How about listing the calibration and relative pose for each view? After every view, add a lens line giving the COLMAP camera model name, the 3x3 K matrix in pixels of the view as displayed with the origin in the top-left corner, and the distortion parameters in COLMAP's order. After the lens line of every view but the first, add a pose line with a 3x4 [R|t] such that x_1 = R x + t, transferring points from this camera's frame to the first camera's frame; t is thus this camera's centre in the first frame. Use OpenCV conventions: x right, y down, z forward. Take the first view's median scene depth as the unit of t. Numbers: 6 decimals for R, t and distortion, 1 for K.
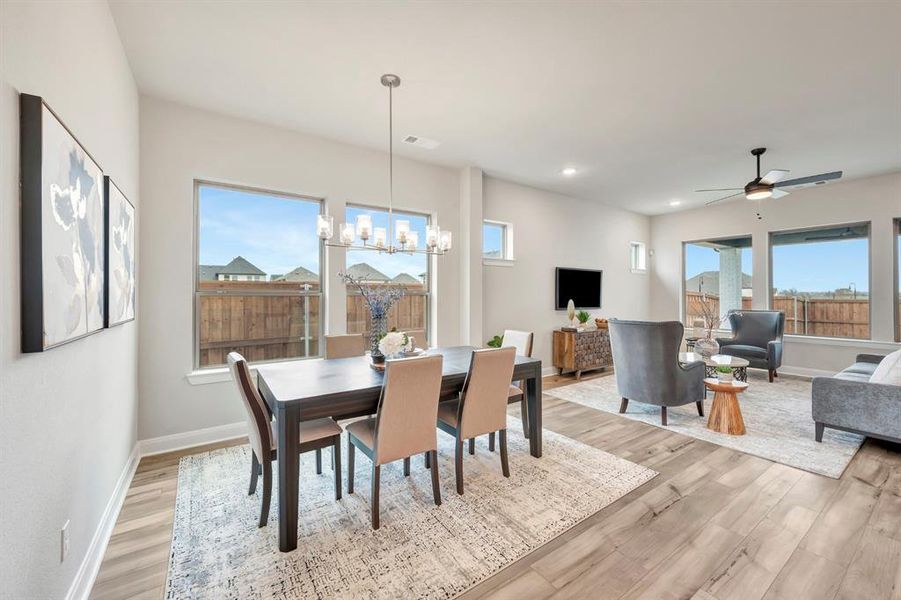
lens RADIAL K [[358.1, 0, 455.1], [0, 358.1, 295.1], [0, 0, 1]] dist [-0.000074, -0.000100]
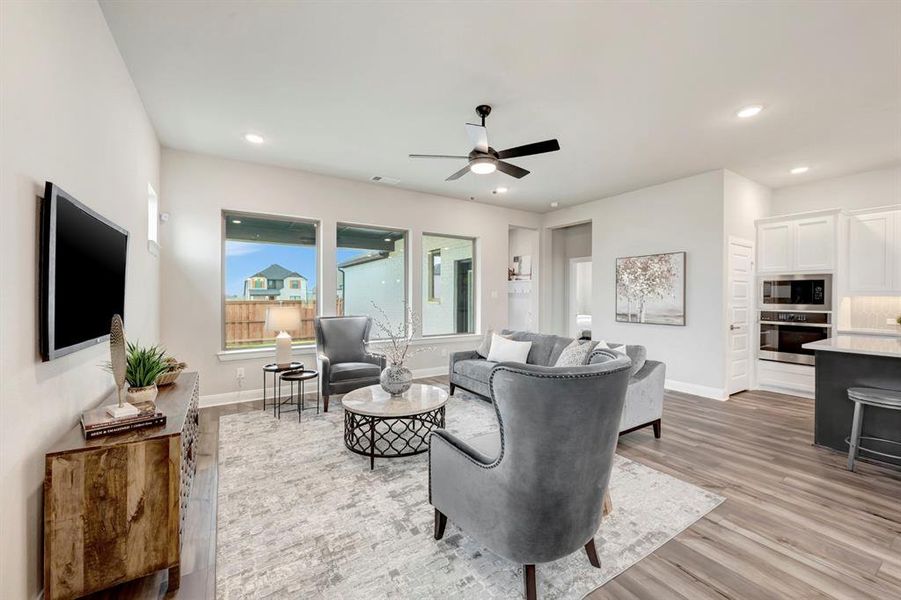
lens RADIAL K [[358.1, 0, 455.1], [0, 358.1, 295.1], [0, 0, 1]] dist [-0.000074, -0.000100]
pose [[0.038813, 0.004671, 0.999236, 0.061584], [-0.000719, 0.999989, -0.004646, -0.001671], [-0.999246, -0.000538, 0.038816, 0.824937]]
